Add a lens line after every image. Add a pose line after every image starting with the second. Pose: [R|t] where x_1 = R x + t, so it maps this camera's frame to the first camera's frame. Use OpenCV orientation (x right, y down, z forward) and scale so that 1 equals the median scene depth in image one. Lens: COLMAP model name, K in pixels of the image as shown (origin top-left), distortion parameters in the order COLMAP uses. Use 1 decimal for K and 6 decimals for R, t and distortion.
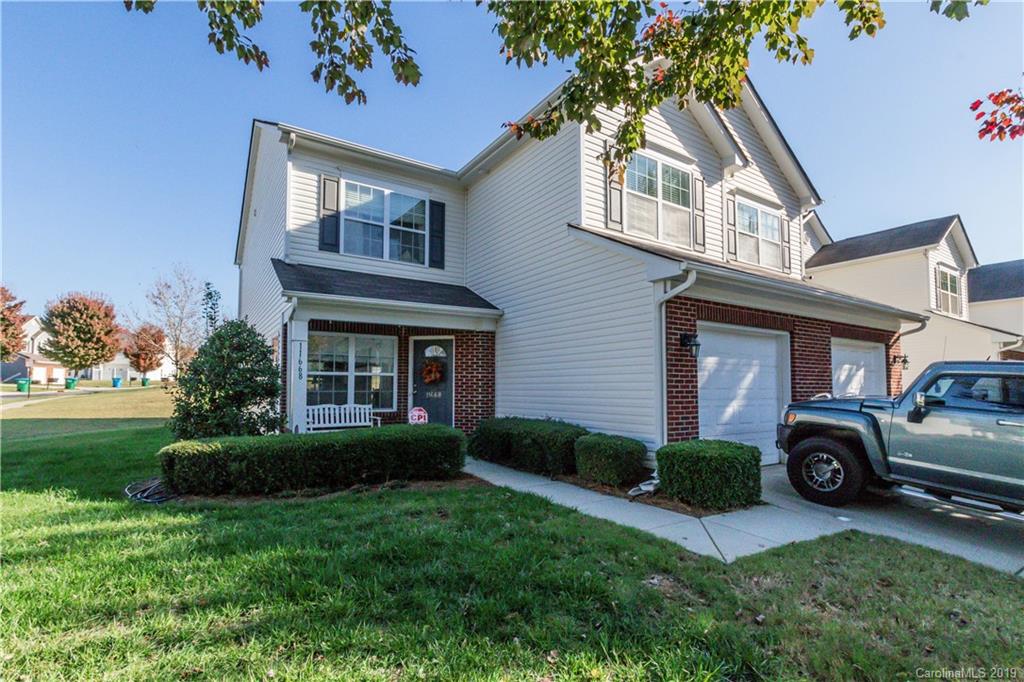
lens RADIAL K [[468.3, 0, 496.0], [0, 468.3, 365.0], [0, 0, 1]] dist [0.000072, -0.000044]
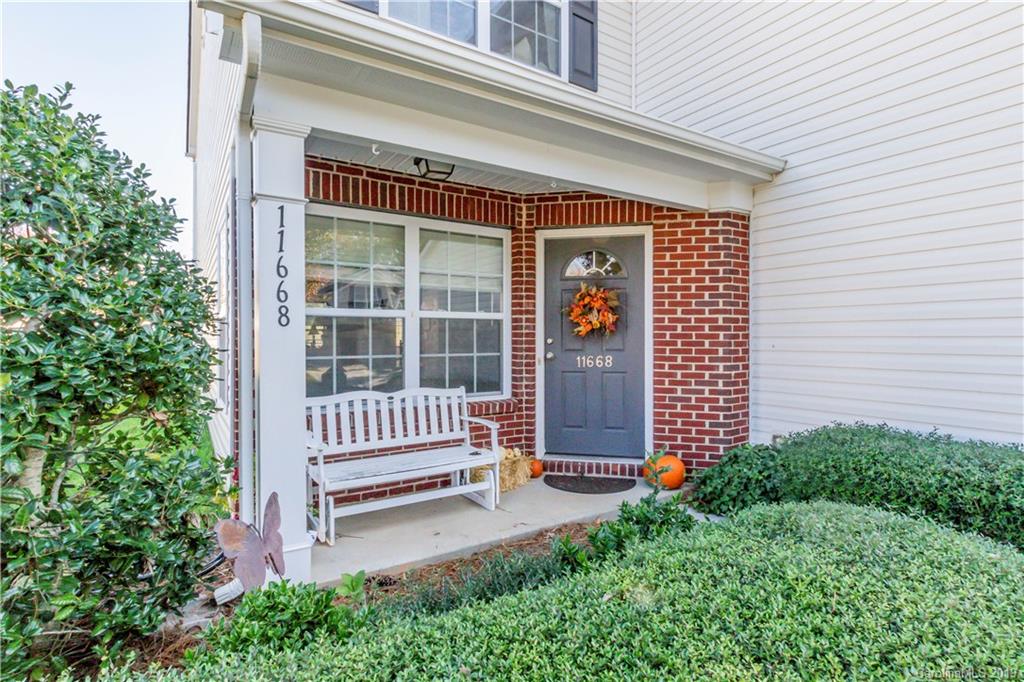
lens RADIAL K [[459.9, 0, 514.2], [0, 459.9, 336.7], [0, 0, 1]] dist [-0.000157, -0.000198]
pose [[0.998577, -0.004827, 0.053101, -0.240284], [0.001987, 0.998571, 0.053401, 0.016856], [-0.053283, -0.053220, 0.997160, 0.586074]]
